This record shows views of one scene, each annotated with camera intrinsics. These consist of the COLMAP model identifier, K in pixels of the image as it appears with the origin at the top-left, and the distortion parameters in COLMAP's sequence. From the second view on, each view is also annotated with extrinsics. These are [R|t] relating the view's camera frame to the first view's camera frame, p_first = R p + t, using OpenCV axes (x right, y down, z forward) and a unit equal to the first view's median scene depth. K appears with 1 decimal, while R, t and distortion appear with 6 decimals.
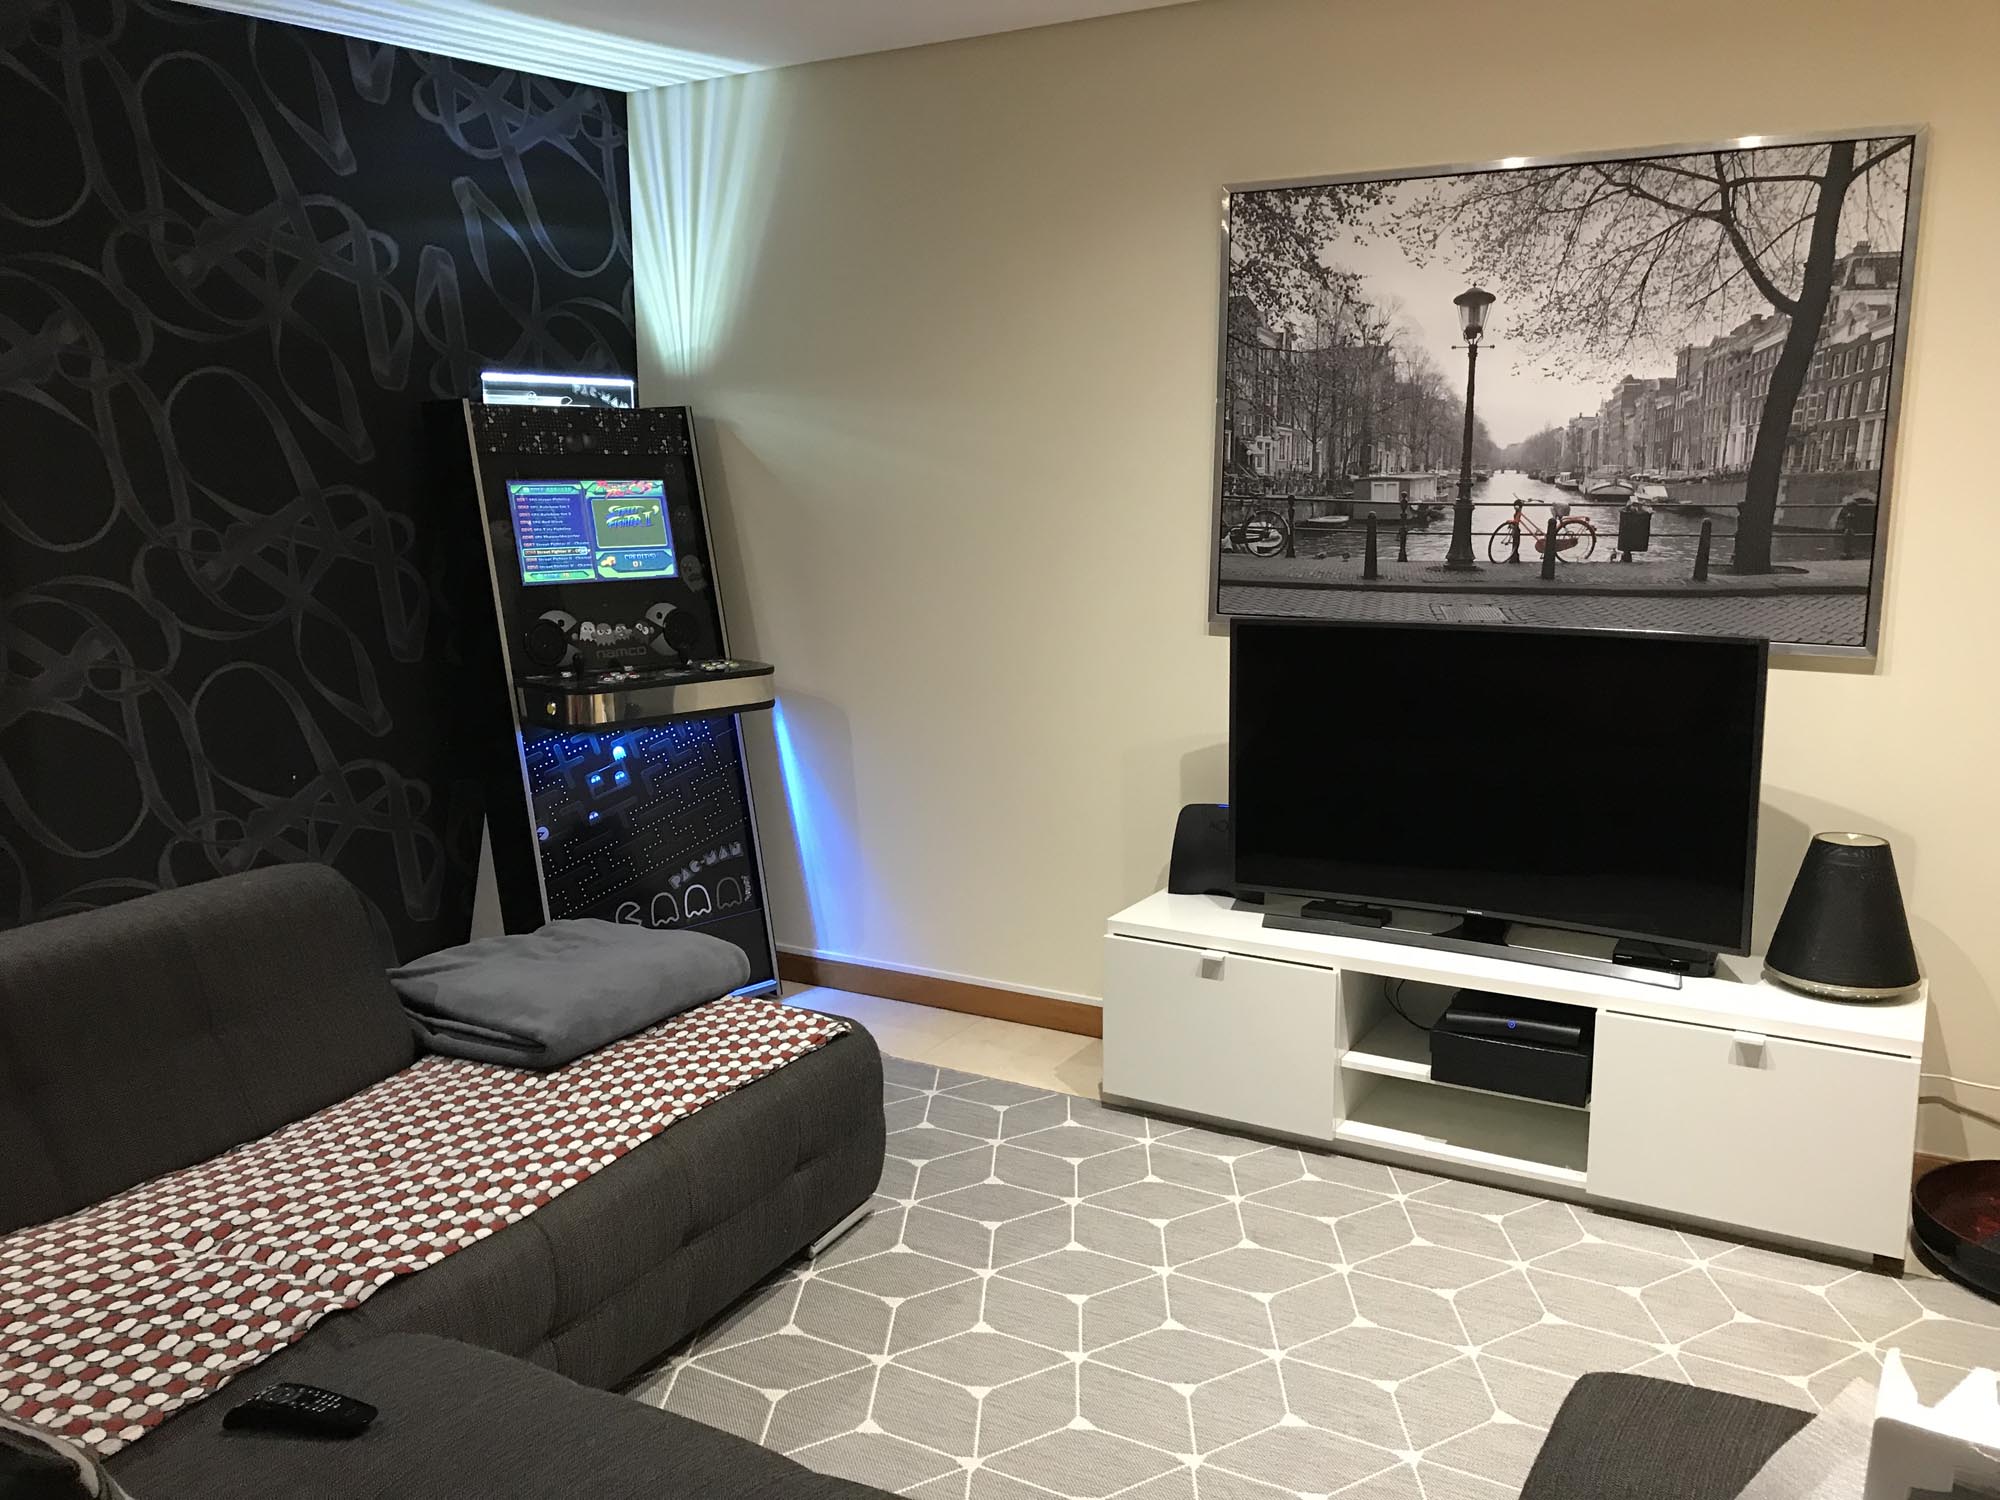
lens RADIAL K [[1641.7, 0, 1000.0], [0, 1641.7, 750.0], [0, 0, 1]] dist [0.016106, -0.008838]
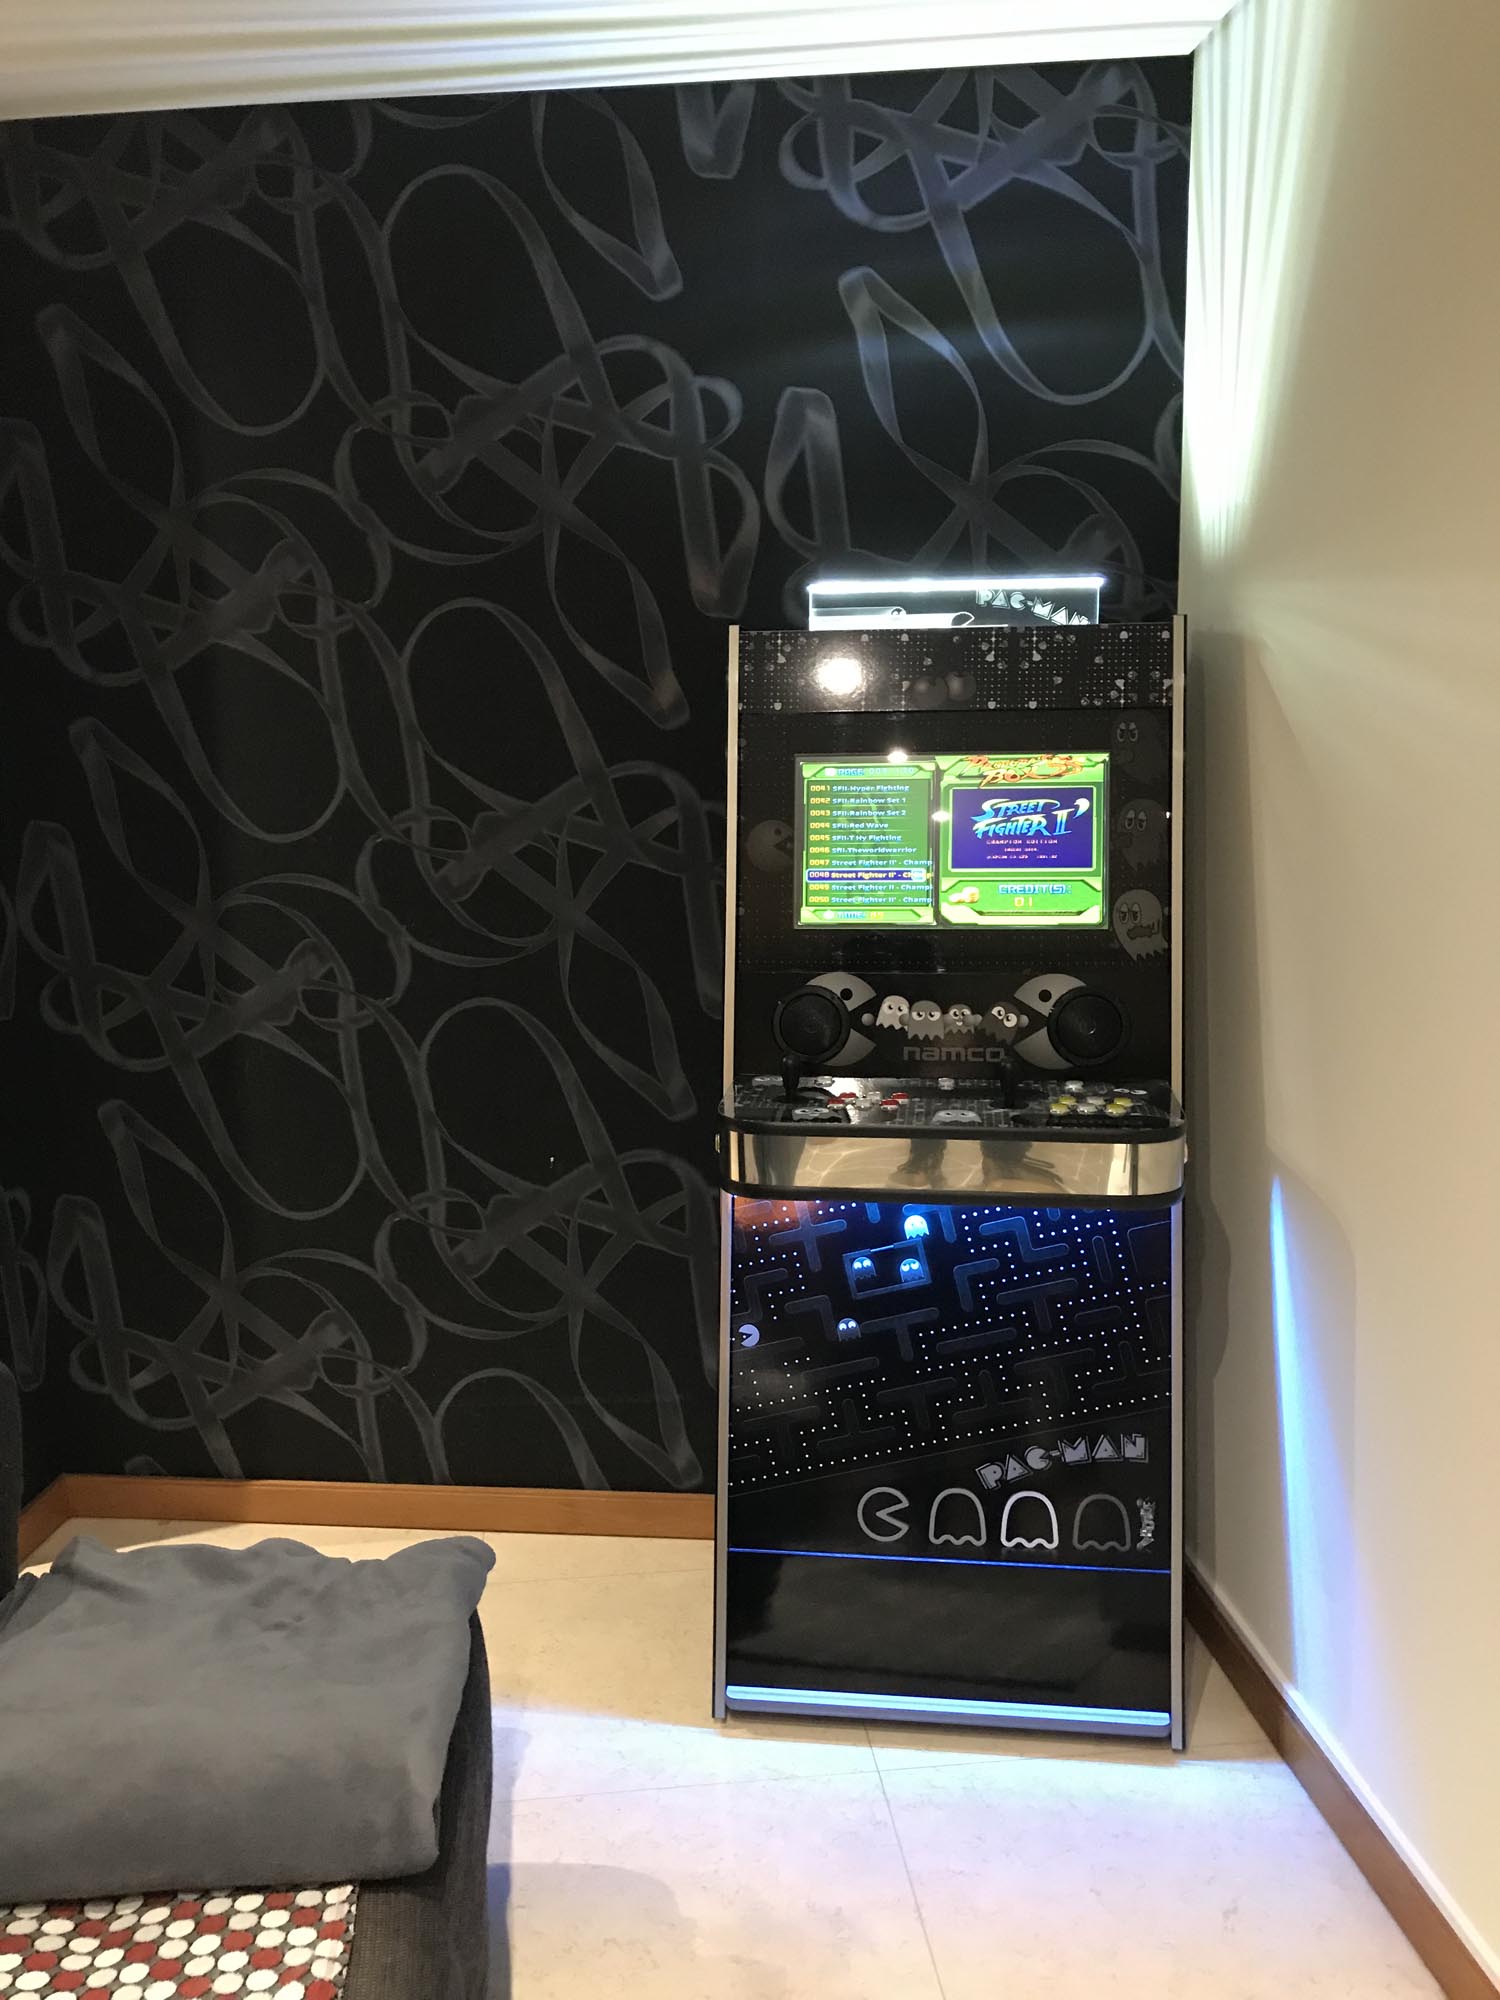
lens RADIAL K [[1631.3, 0, 755.9], [0, 1631.3, 980.8], [0, 0, 1]] dist [0.065989, -0.093677]
pose [[0.588605, 0.120952, -0.799322, 0.202995], [-0.125913, 0.990394, 0.057145, -0.121432], [0.798555, 0.067009, 0.598180, 0.672728]]
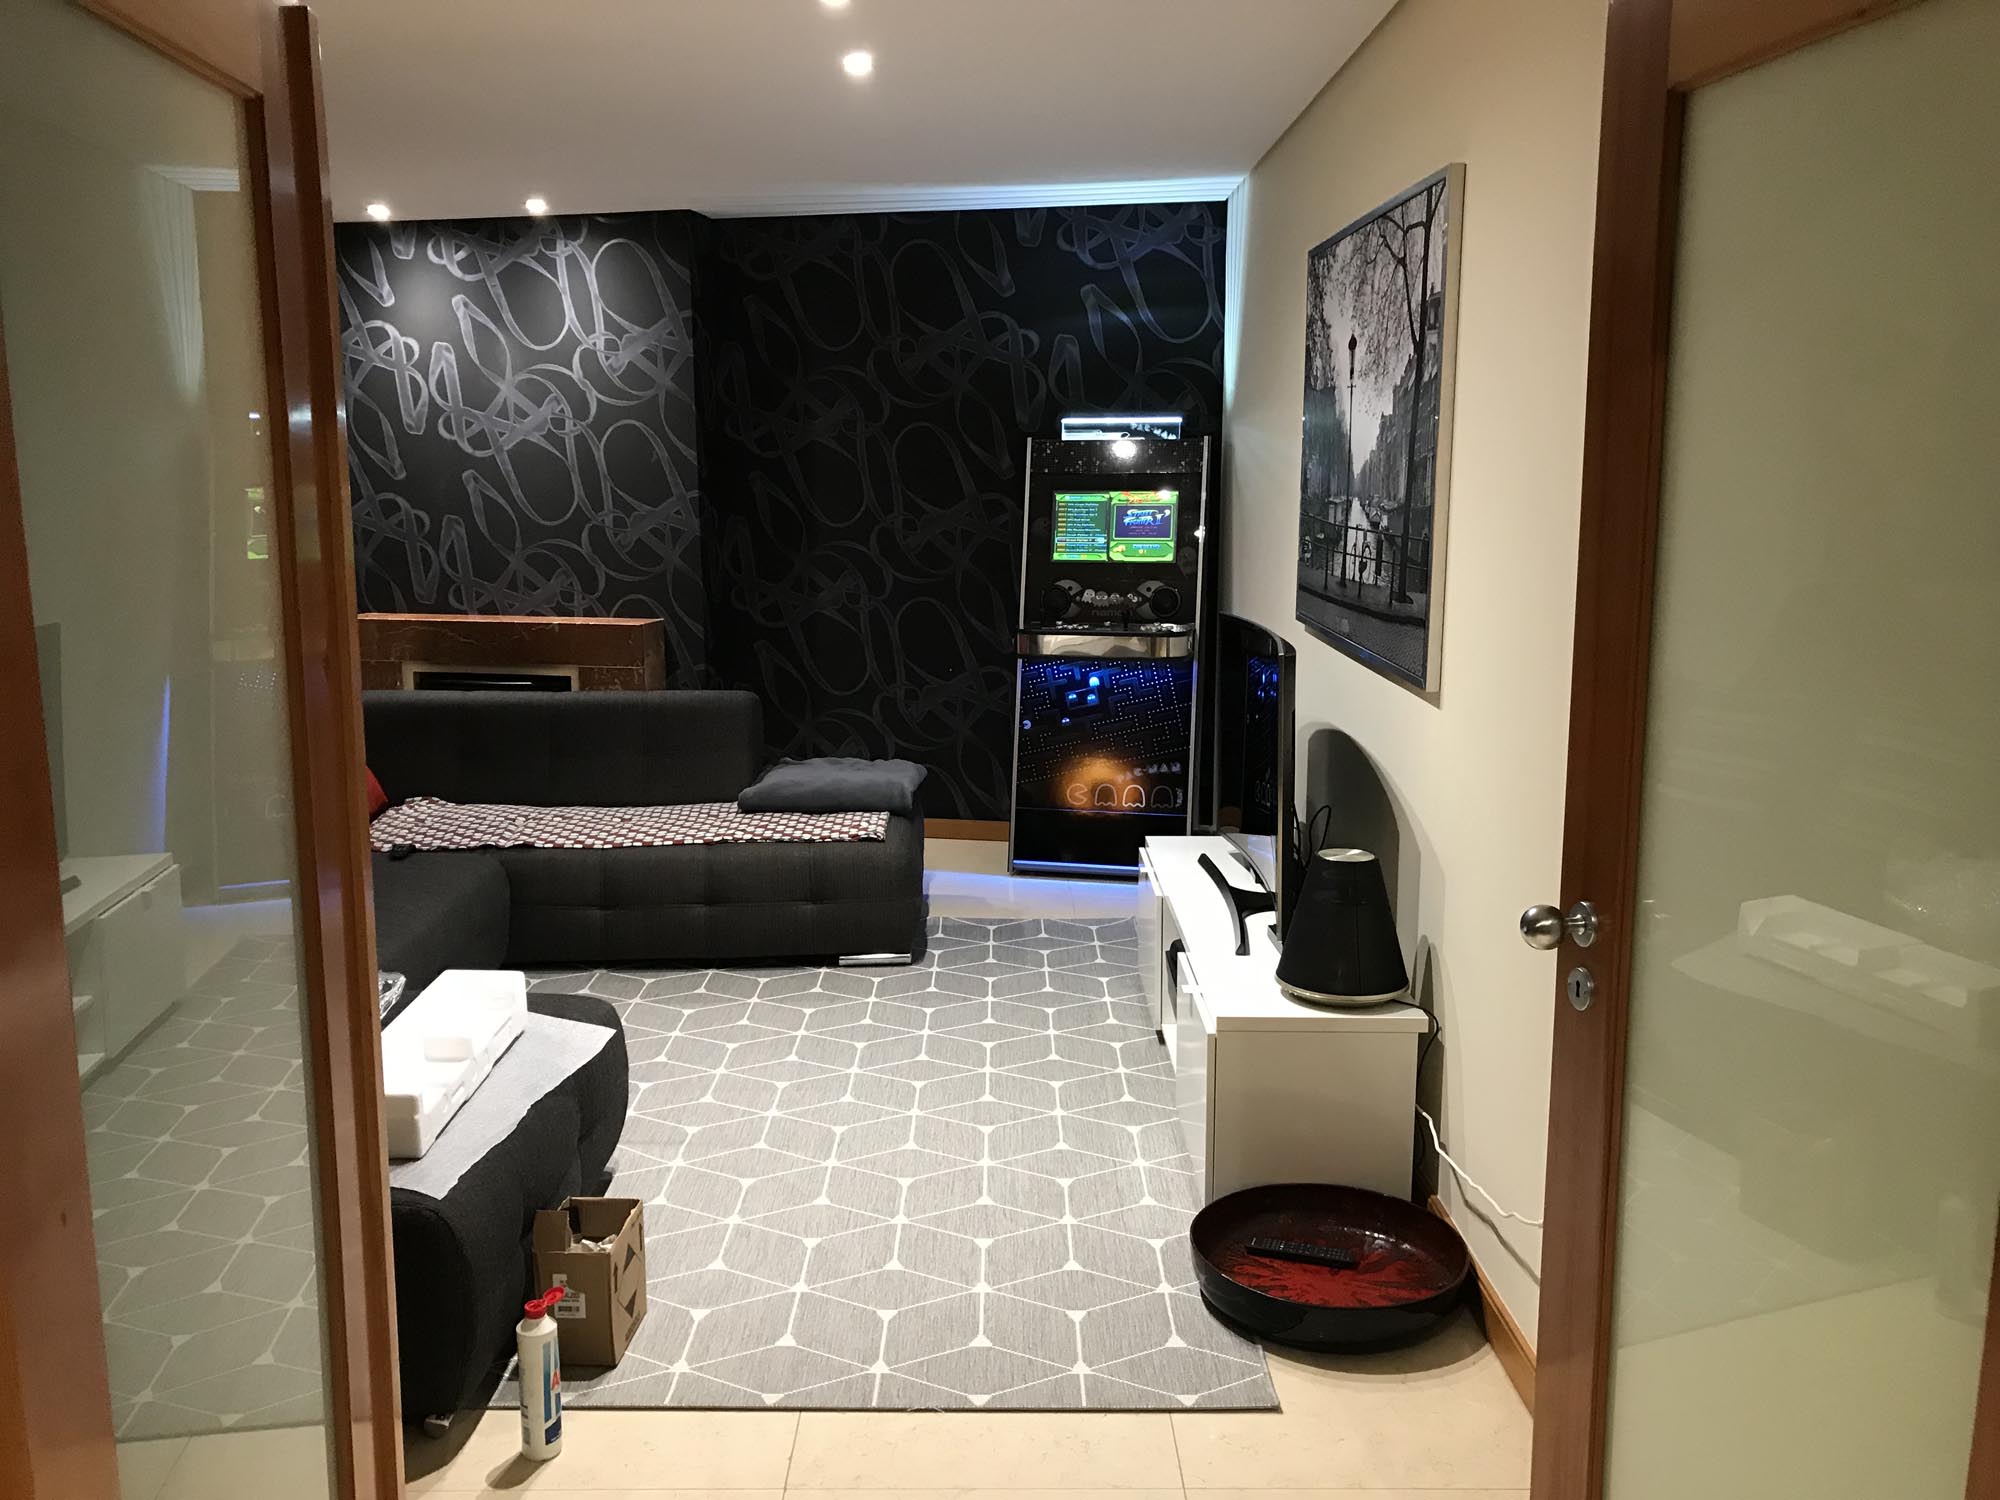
lens RADIAL K [[1652.6, 0, 1000.0], [0, 1652.6, 750.0], [0, 0, 1]] dist [0.161229, -0.496435]
pose [[0.499733, 0.149315, -0.853213, 1.078447], [-0.145870, 0.985469, 0.087023, -0.059123], [0.853808, 0.080970, 0.514252, 0.209748]]
